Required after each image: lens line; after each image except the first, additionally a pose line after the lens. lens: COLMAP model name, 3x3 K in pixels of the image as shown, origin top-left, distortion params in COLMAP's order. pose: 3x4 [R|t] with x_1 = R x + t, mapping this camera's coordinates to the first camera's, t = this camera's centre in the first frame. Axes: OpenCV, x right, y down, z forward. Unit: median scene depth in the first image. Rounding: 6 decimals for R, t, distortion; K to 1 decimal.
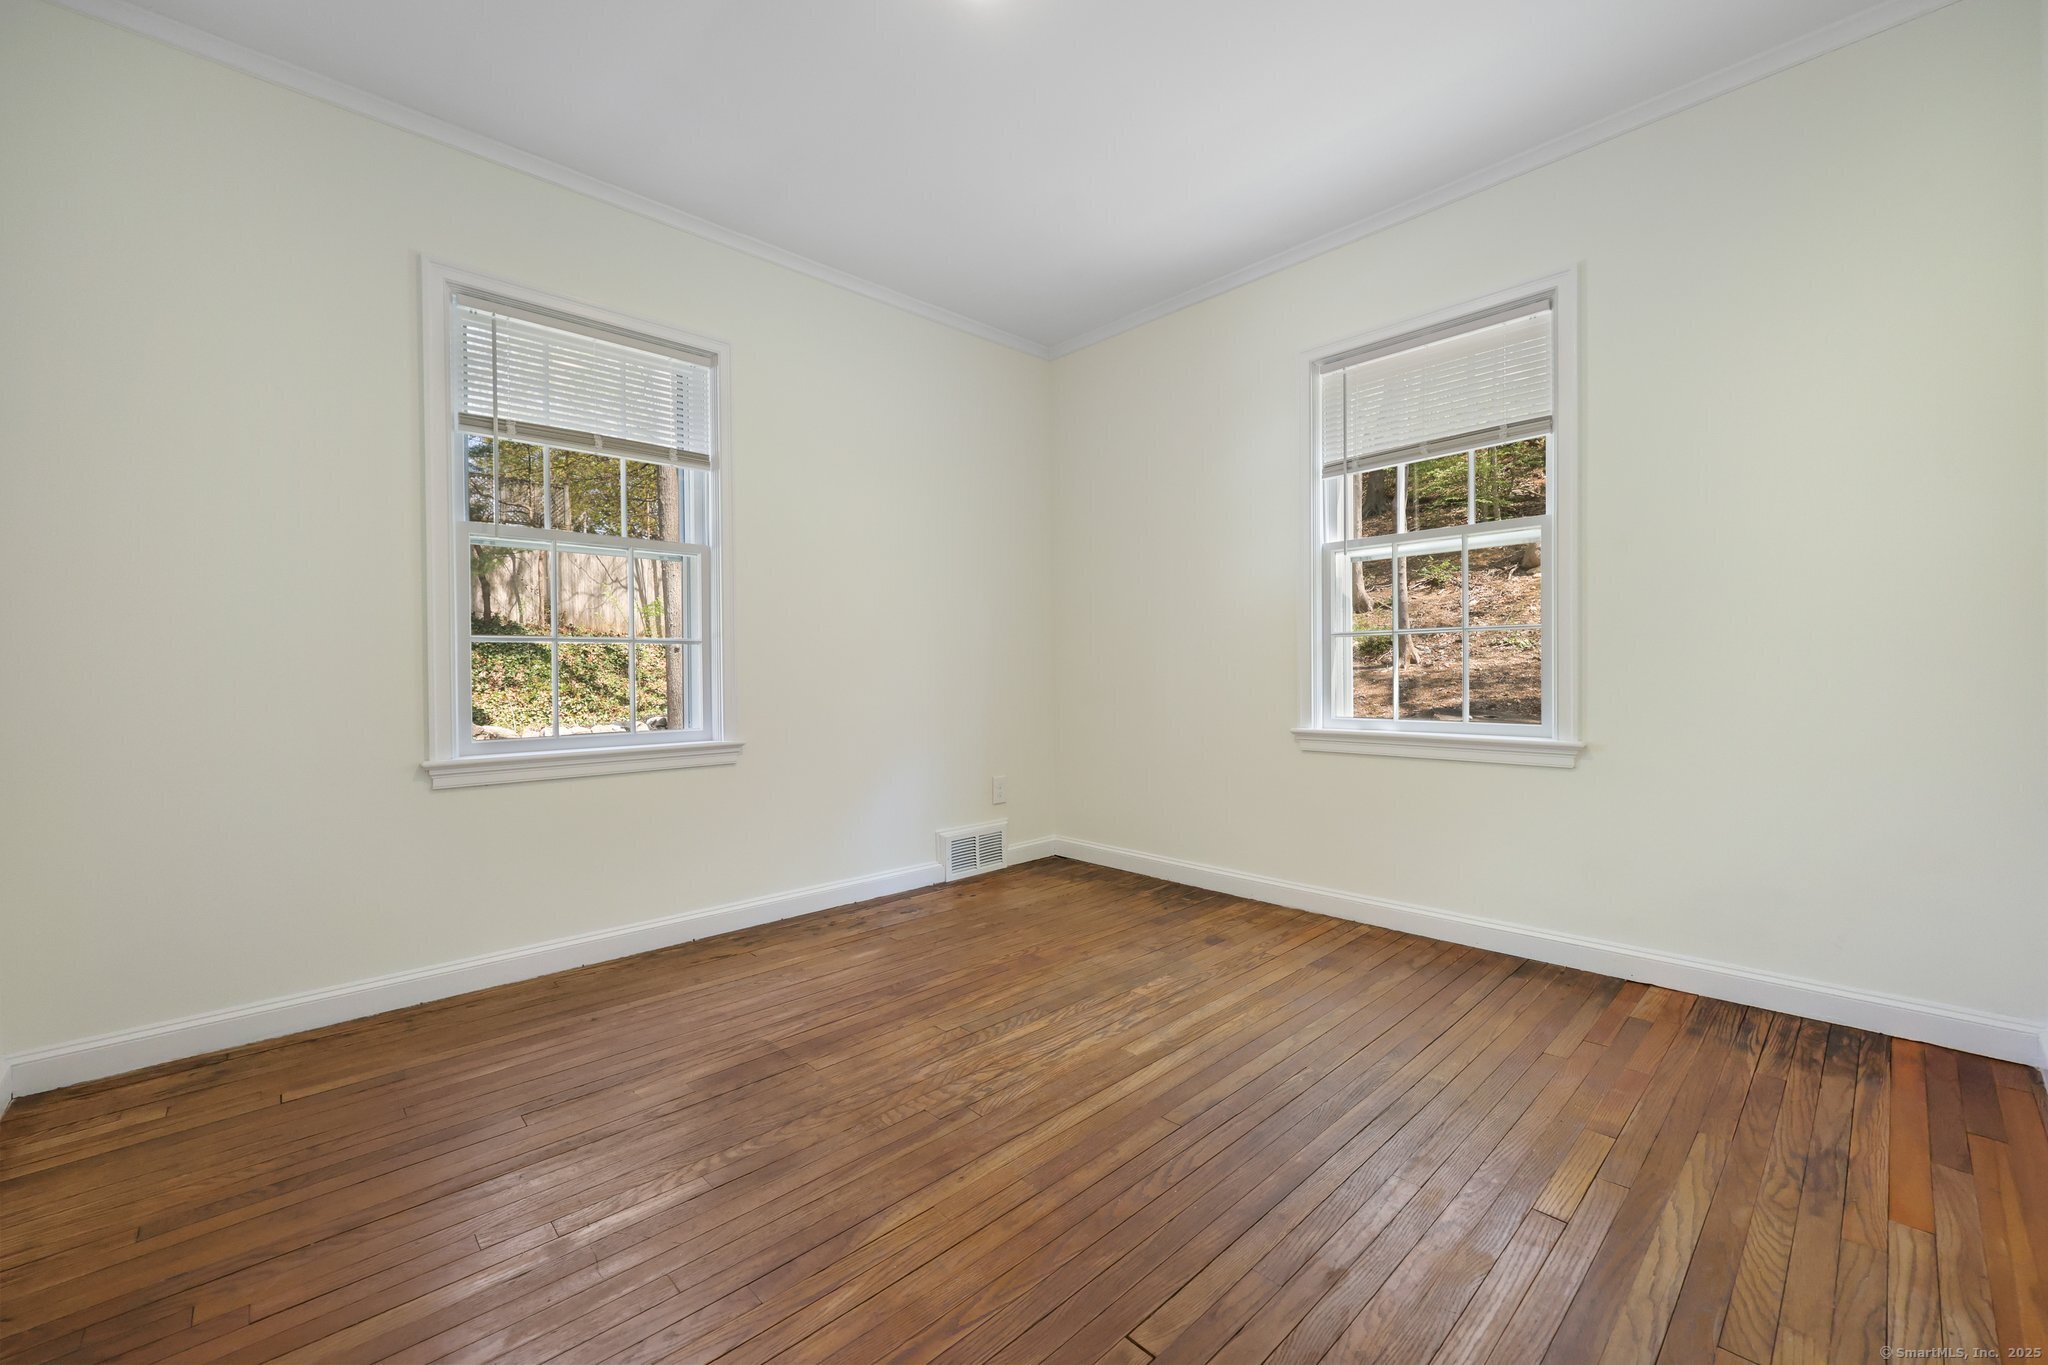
lens RADIAL K [[817.6, 0, 1033.3], [0, 817.6, 669.7], [0, 0, 1]] dist [0.000414, -0.000550]
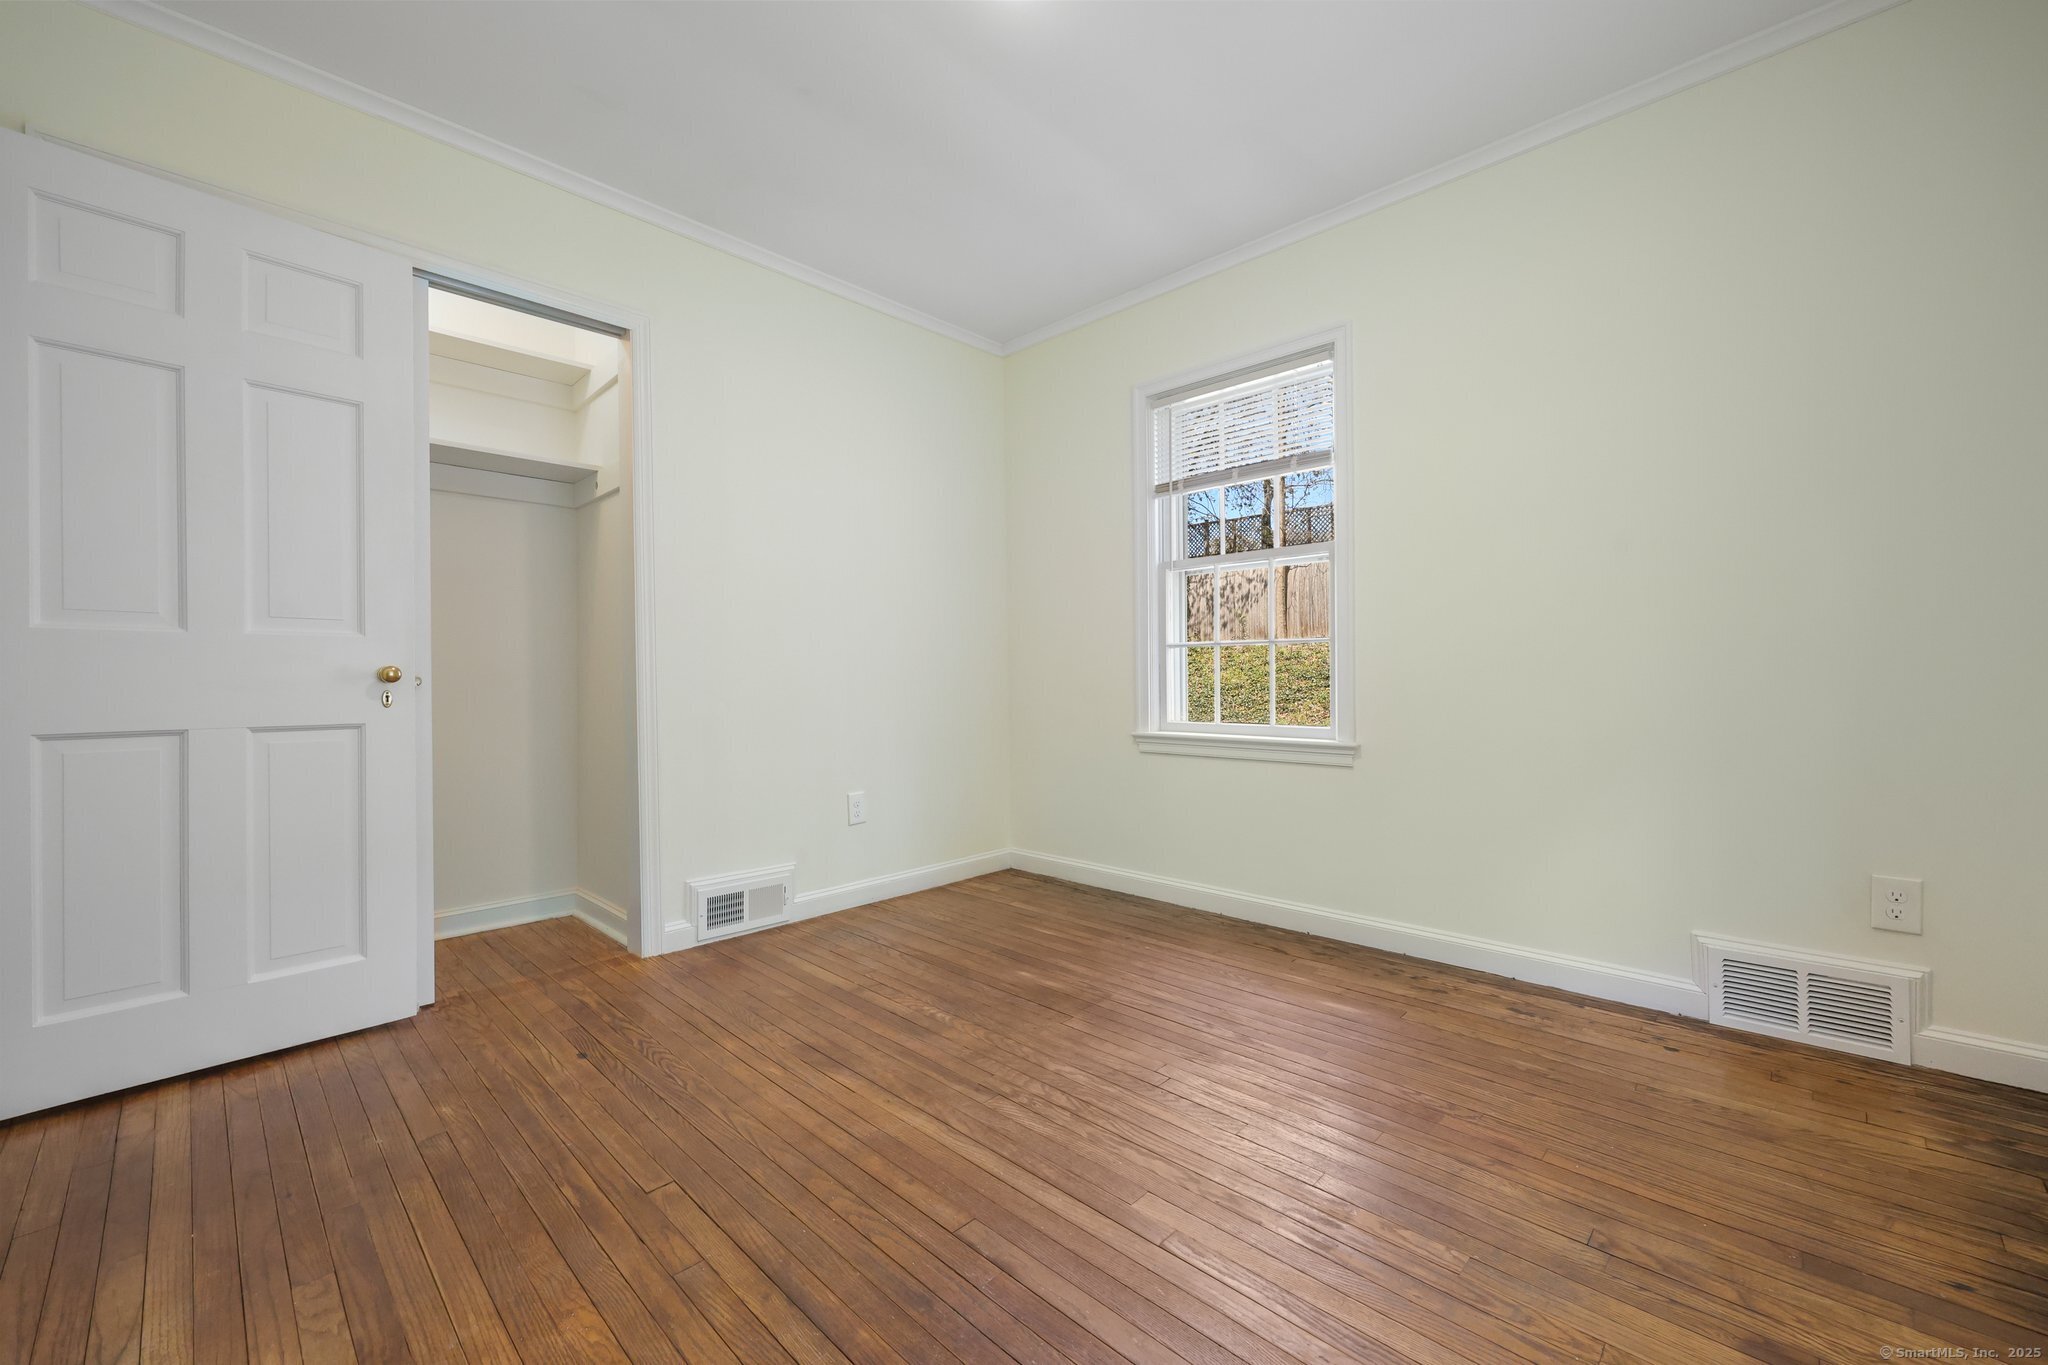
lens RADIAL K [[817.6, 0, 1028.2], [0, 817.6, 677.9], [0, 0, 1]] dist [0.000414, -0.000550]
pose [[0.040270, 0.013053, -0.999104, 0.787668], [0.012271, 0.999833, 0.013557, -0.006930], [0.999113, -0.012806, 0.040103, 0.830241]]
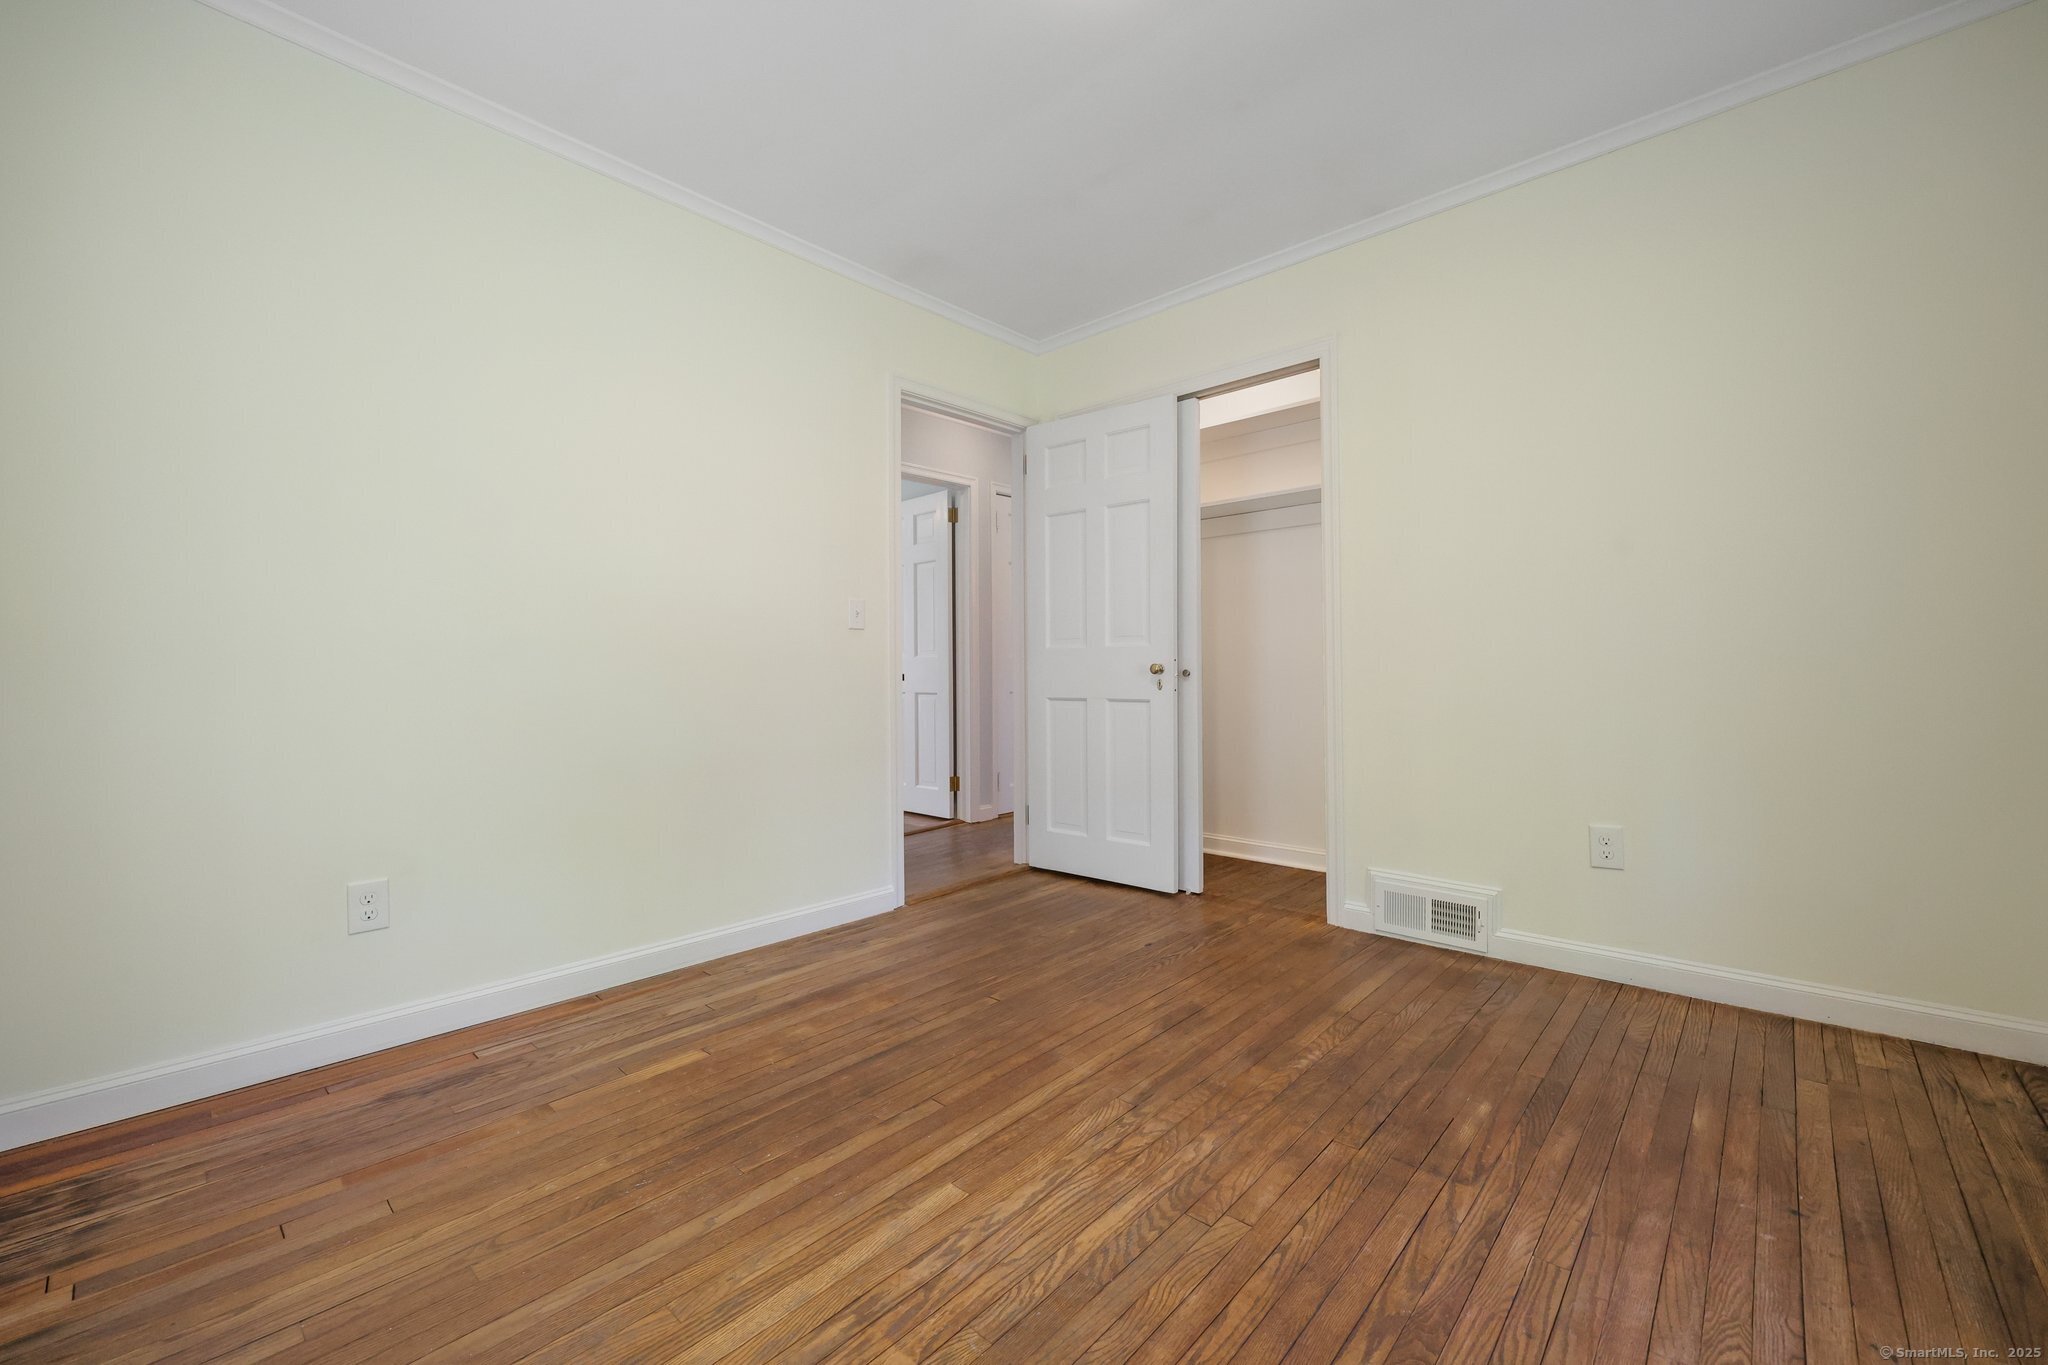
lens RADIAL K [[817.6, 0, 1034.8], [0, 817.6, 674.9], [0, 0, 1]] dist [0.000414, -0.000550]
pose [[-0.996845, 0.023184, -0.075907, 0.088622], [0.023312, 0.999728, -0.000806, 0.000628], [0.075868, -0.002573, -0.997115, 1.655736]]
